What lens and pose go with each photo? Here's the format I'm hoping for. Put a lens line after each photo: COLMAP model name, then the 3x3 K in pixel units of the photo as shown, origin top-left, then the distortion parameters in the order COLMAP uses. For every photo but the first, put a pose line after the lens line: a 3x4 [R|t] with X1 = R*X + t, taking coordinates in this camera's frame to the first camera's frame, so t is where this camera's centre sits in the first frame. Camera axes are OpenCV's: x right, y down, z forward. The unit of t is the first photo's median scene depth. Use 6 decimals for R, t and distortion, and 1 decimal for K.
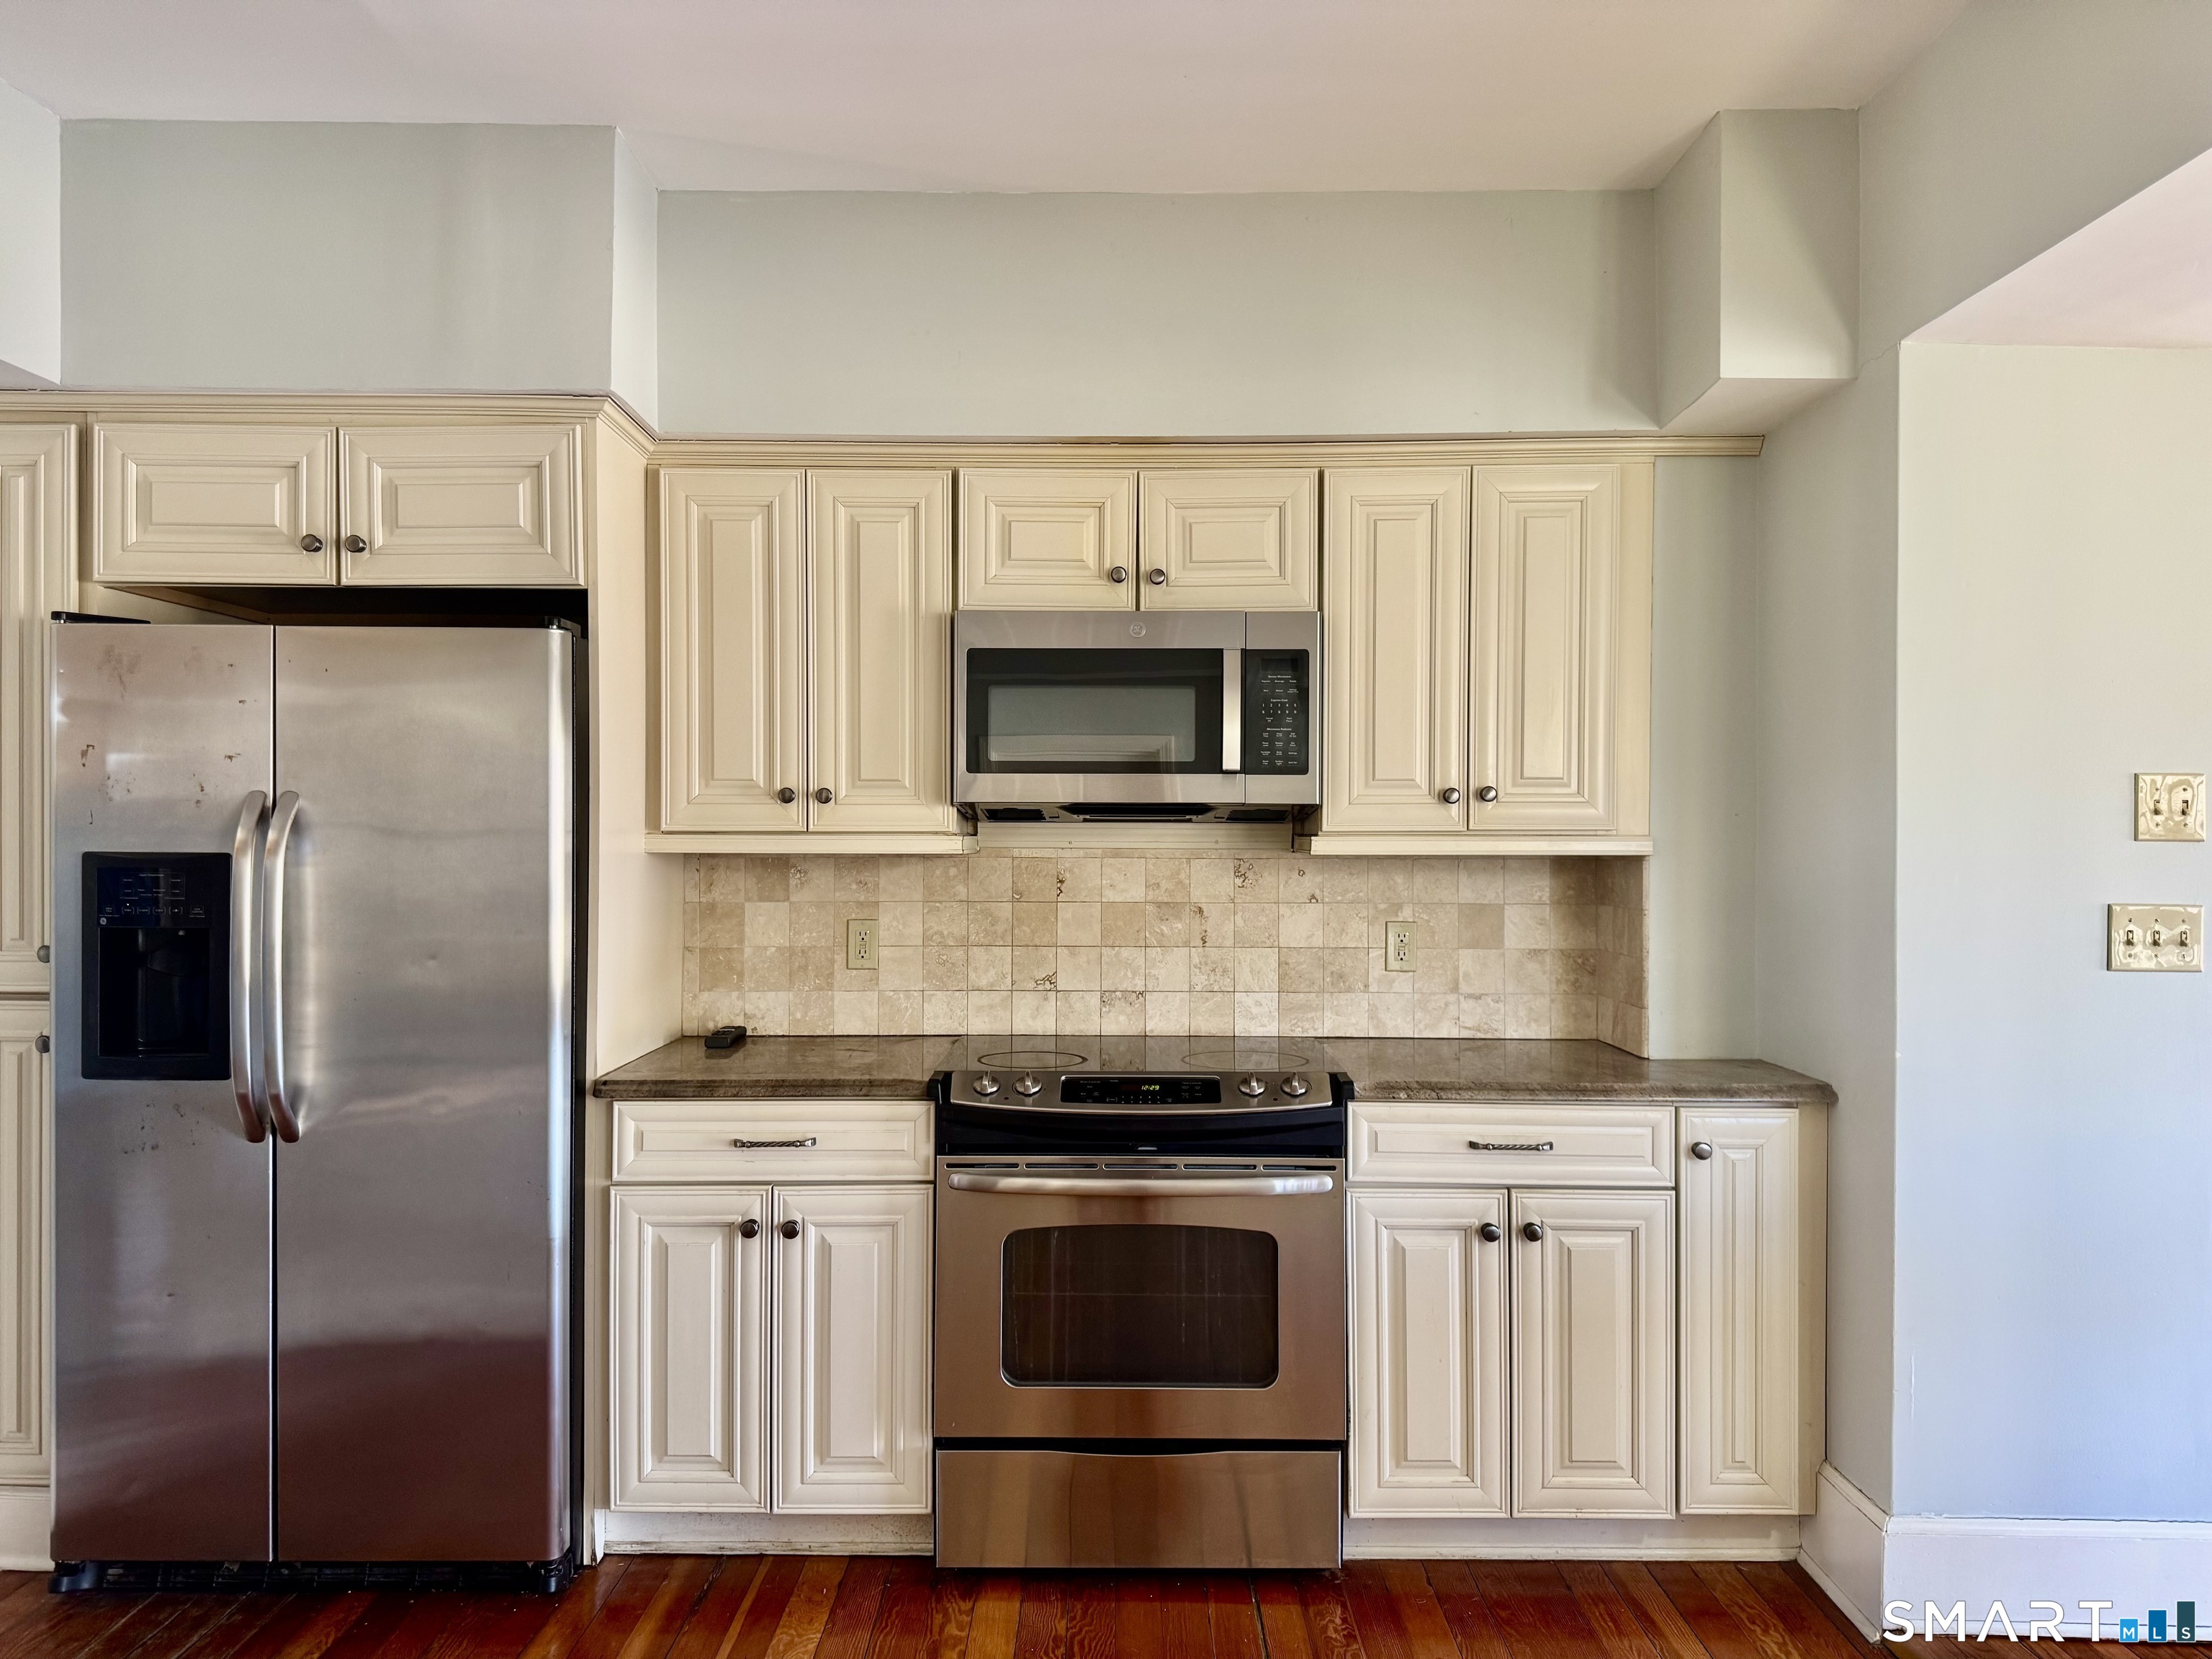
lens RADIAL K [[1558.8, 0, 1107.8], [0, 1558.8, 832.4], [0, 0, 1]] dist [0.009883, -0.000348]
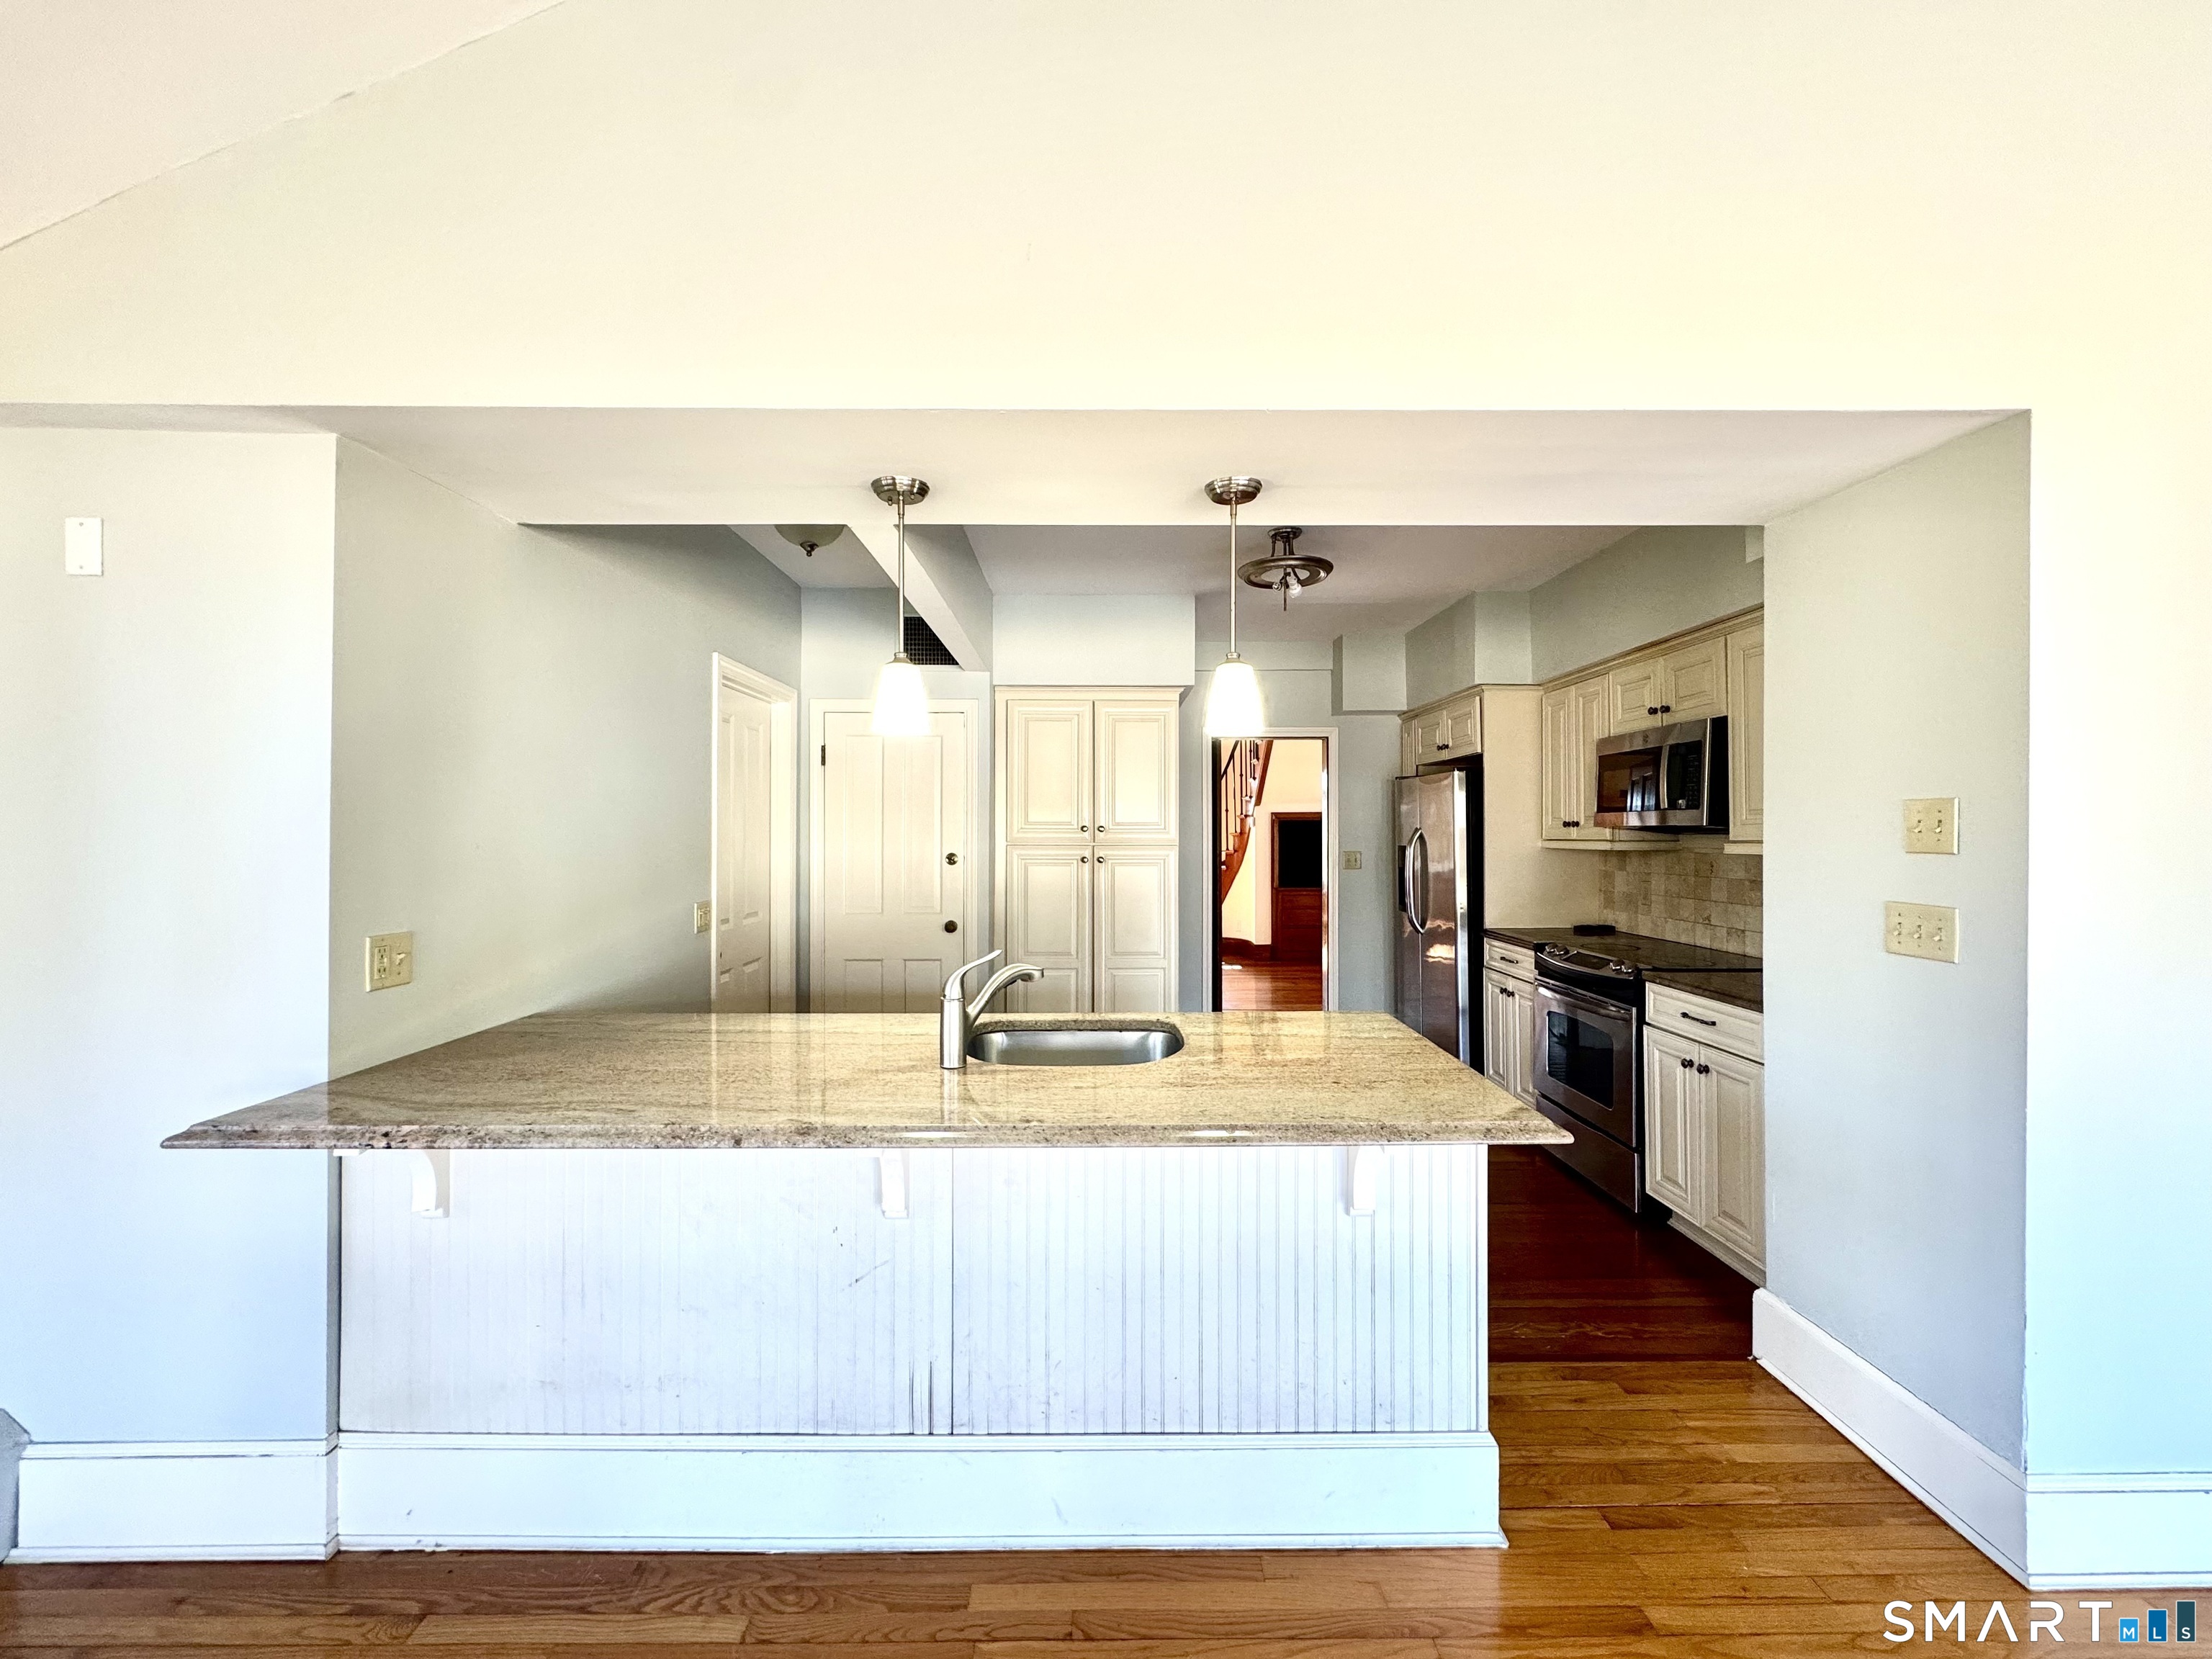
lens RADIAL K [[871.5, 0, 1108.5], [0, 871.5, 827.8], [0, 0, 1]] dist [-0.002161, -0.000468]
pose [[0.013177, -0.007733, -0.999883, 1.003399], [-0.003954, 0.999962, -0.007786, -0.003924], [0.999905, 0.004056, 0.013145, 0.263360]]
